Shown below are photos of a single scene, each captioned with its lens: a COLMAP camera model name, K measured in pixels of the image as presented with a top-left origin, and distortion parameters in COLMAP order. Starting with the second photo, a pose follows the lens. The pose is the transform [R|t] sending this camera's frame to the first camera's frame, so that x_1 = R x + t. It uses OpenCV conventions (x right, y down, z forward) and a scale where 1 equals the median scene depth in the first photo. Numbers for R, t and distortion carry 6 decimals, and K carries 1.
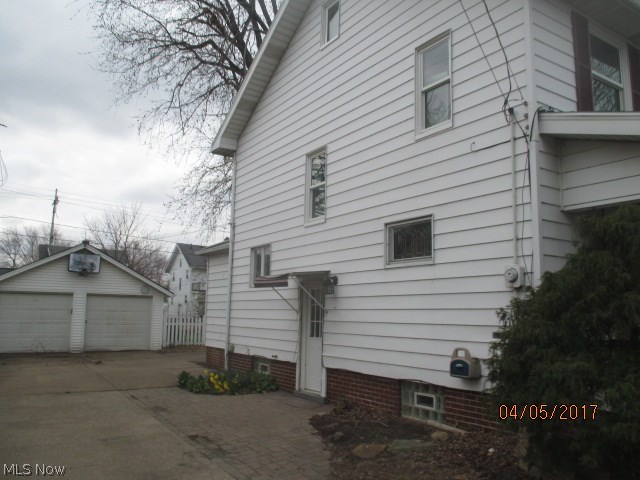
lens RADIAL K [[538.8, 0, 319.4], [0, 538.8, 239.2], [0, 0, 1]] dist [-0.012472, -0.015735]
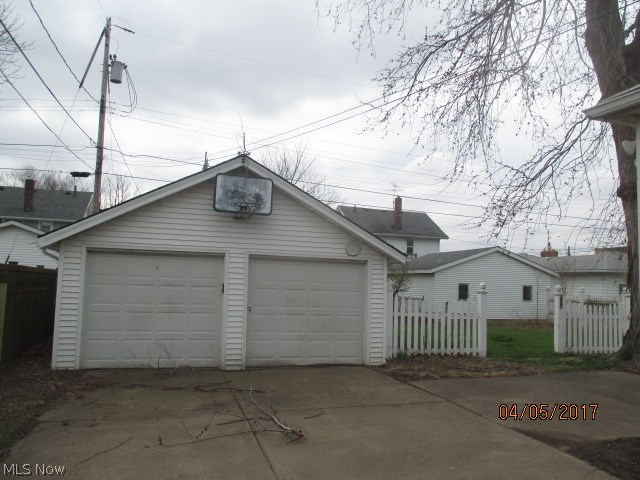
lens RADIAL K [[538.8, 0, 320.7], [0, 538.8, 240.3], [0, 0, 1]] dist [-0.012472, -0.015735]
pose [[0.965908, -0.001454, -0.258883, -0.231074], [0.017020, 0.998178, 0.057893, 0.058192], [0.258327, -0.060326, 0.964172, 0.516379]]
